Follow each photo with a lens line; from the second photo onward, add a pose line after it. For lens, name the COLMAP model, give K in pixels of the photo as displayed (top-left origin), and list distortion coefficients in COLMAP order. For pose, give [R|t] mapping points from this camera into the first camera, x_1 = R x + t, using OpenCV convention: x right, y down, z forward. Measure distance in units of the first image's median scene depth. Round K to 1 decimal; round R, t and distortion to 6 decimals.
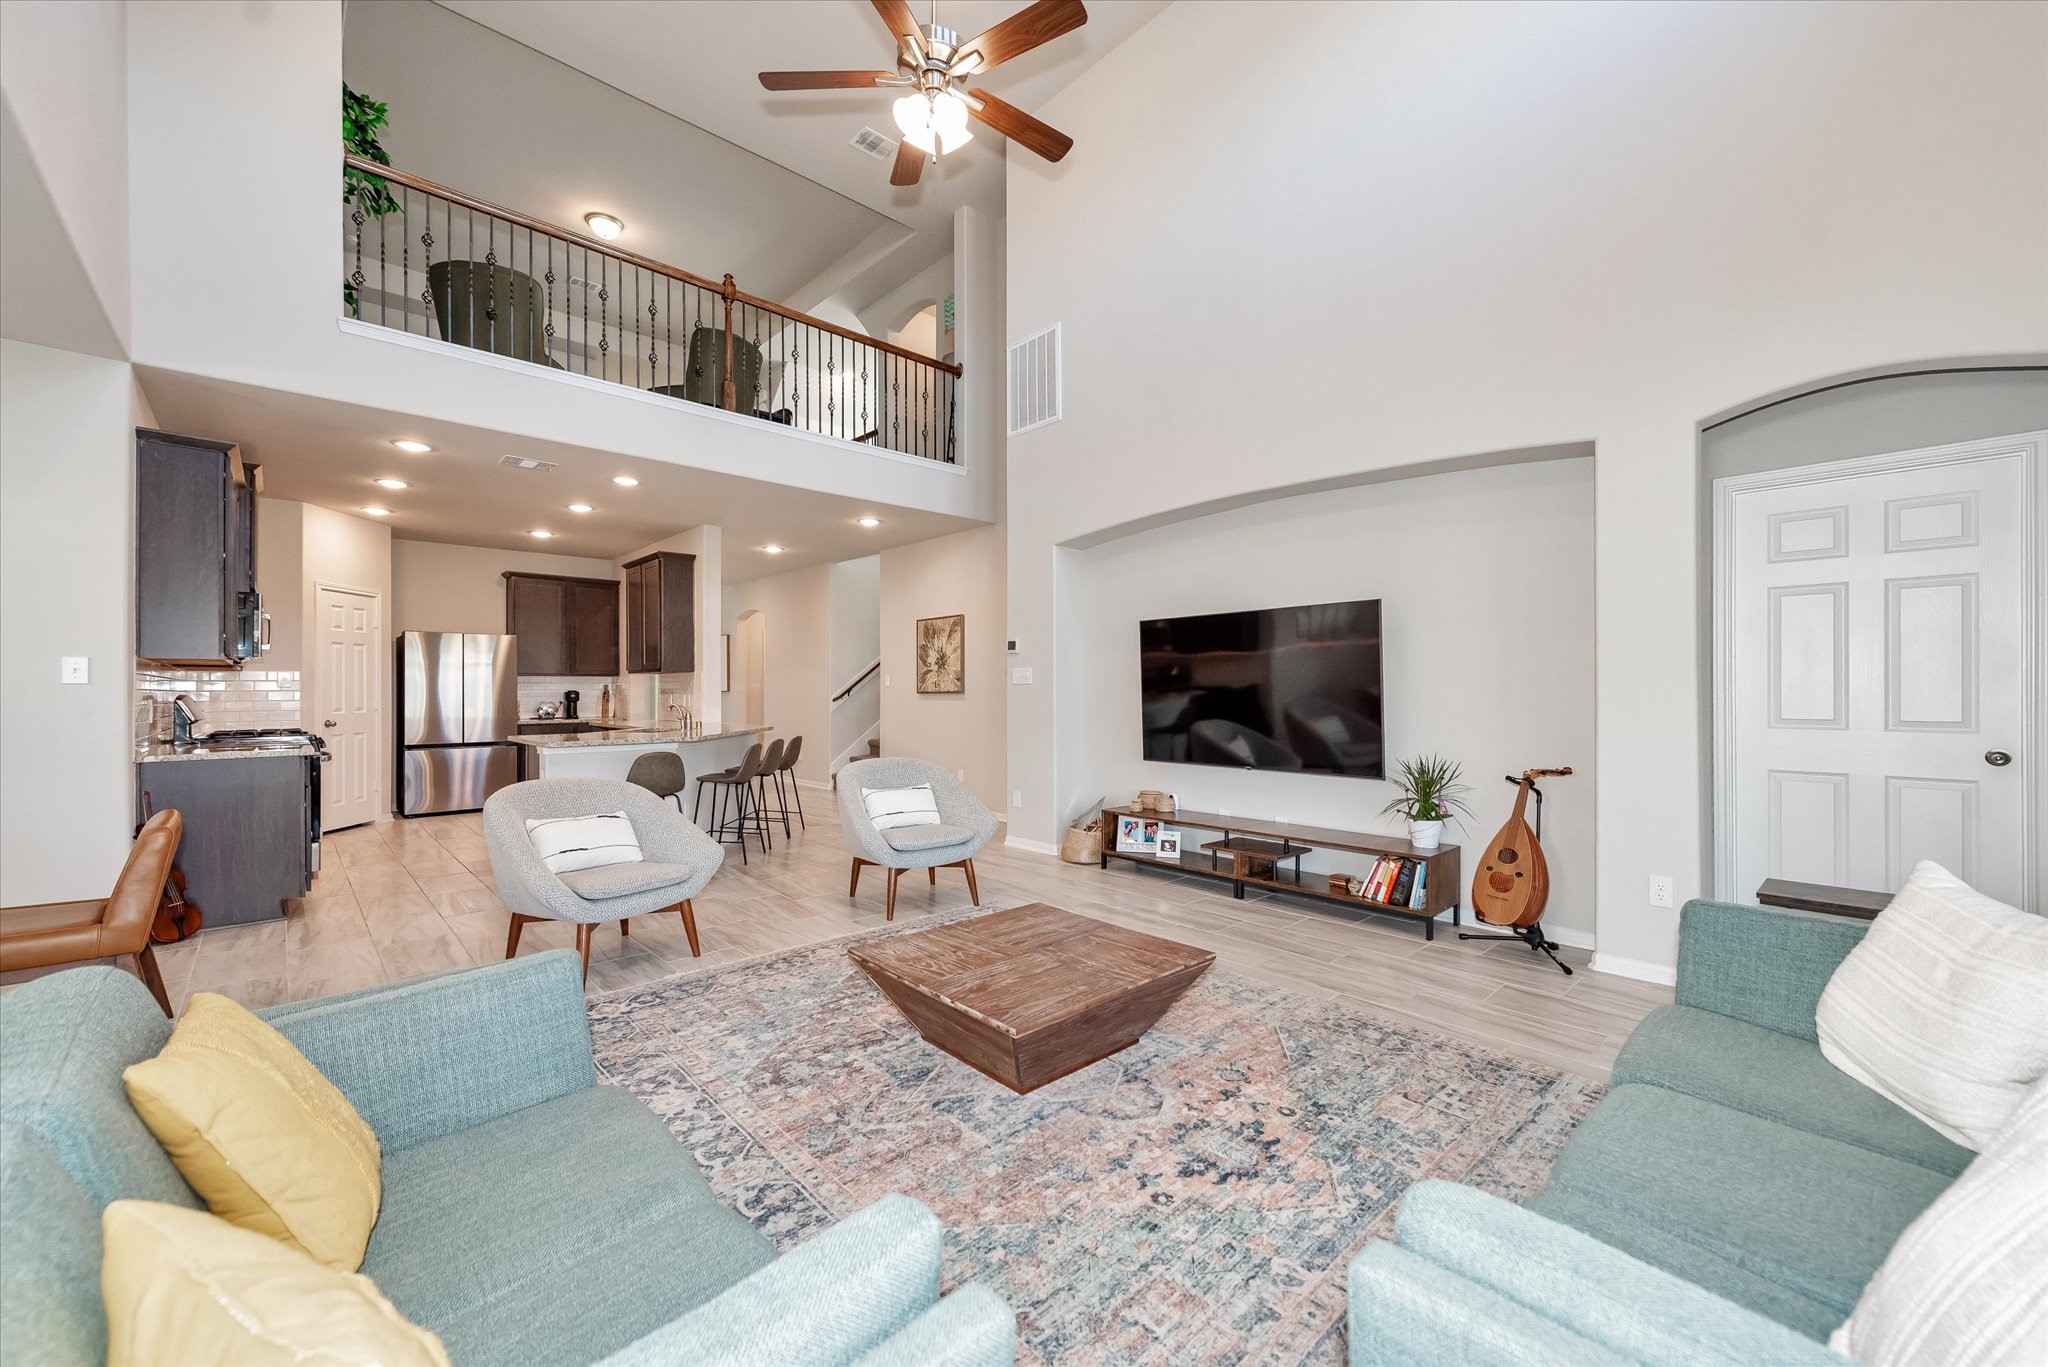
lens RADIAL K [[803.9, 0, 1026.7], [0, 803.9, 690.0], [0, 0, 1]] dist [0.010505, -0.001854]
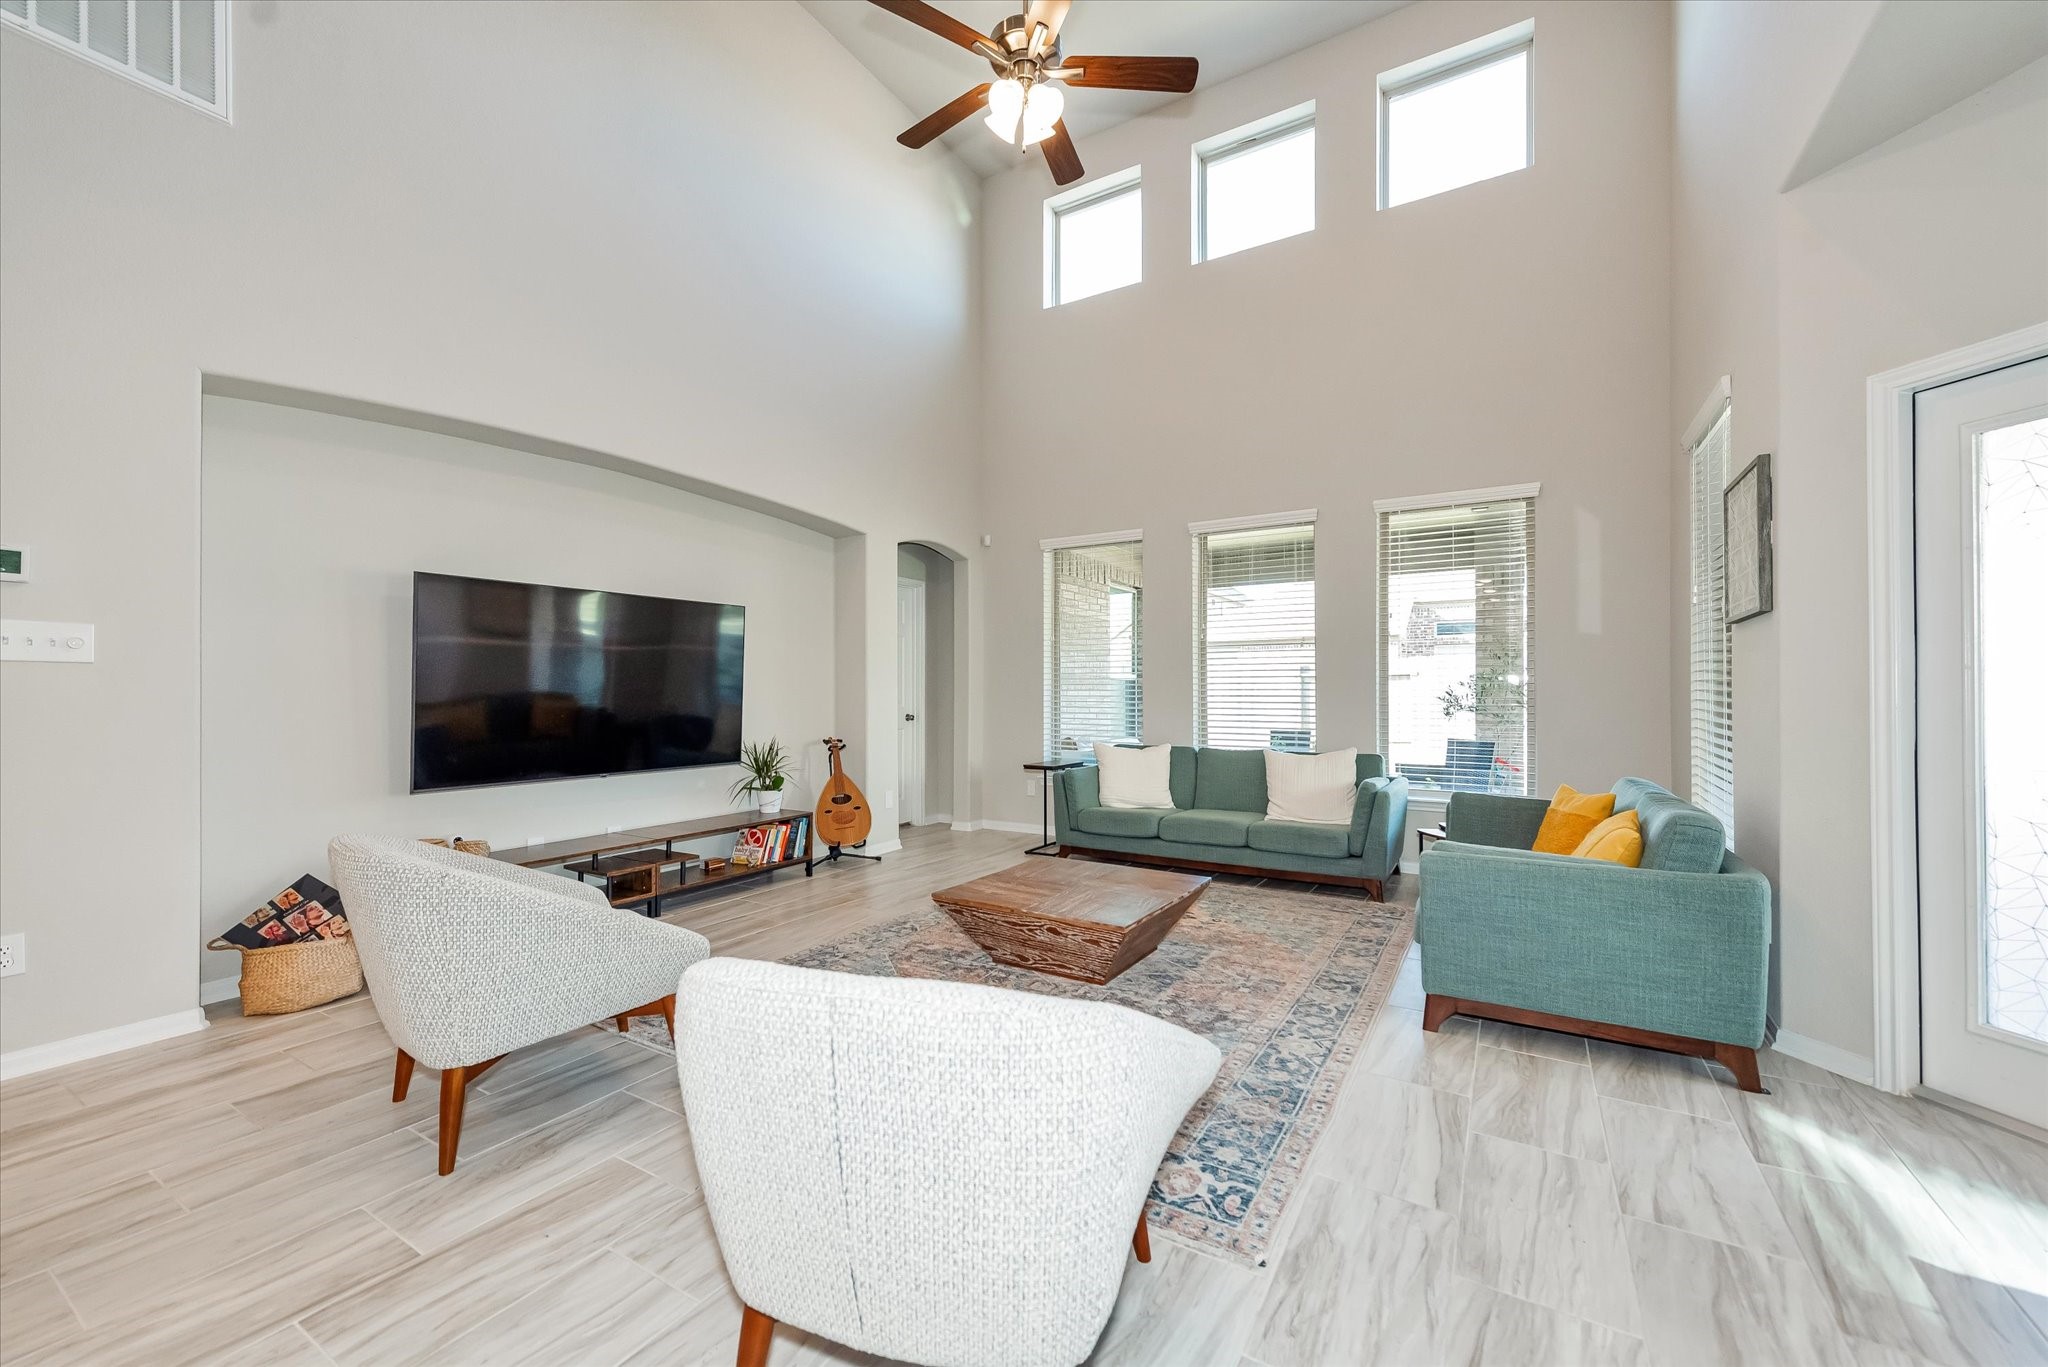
lens RADIAL K [[803.9, 0, 1038.2], [0, 803.9, 688.0], [0, 0, 1]] dist [0.010505, -0.001854]
pose [[-0.282731, 0.009124, 0.959156, -0.901447], [0.003187, 0.999958, -0.008573, 0.017392], [-0.959194, 0.000633, -0.282748, 1.061505]]
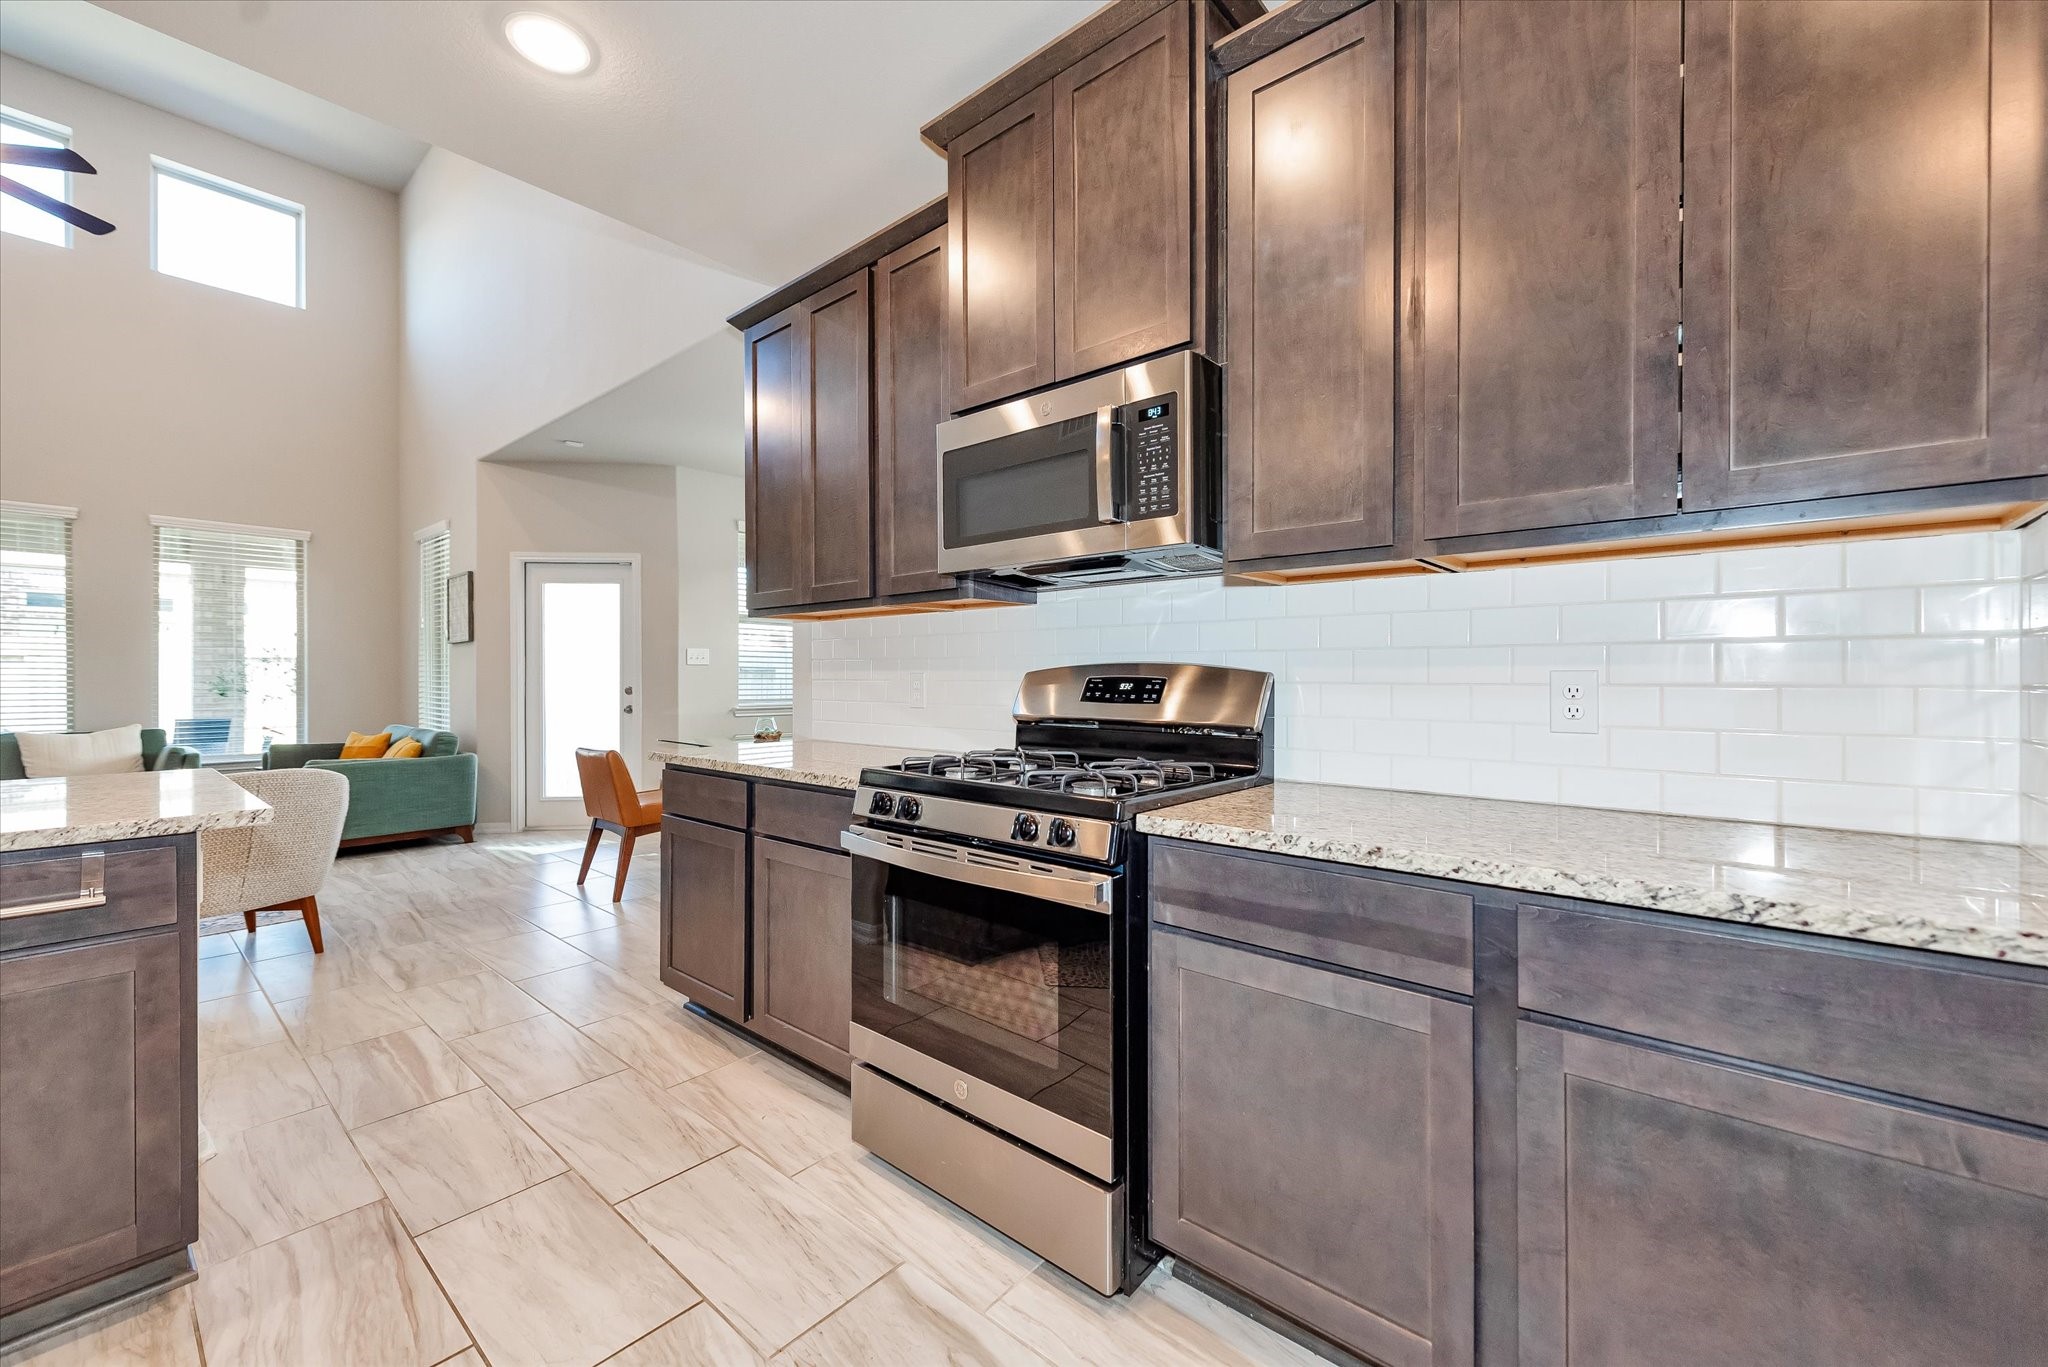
lens RADIAL K [[803.9, 0, 1025.6], [0, 803.9, 678.3], [0, 0, 1]] dist [0.010505, -0.001854]
pose [[-0.992970, -0.000488, -0.118369, -1.305803], [-0.000354, 0.999999, -0.001153, 0.020866], [0.118369, -0.001103, -0.992969, 1.974833]]
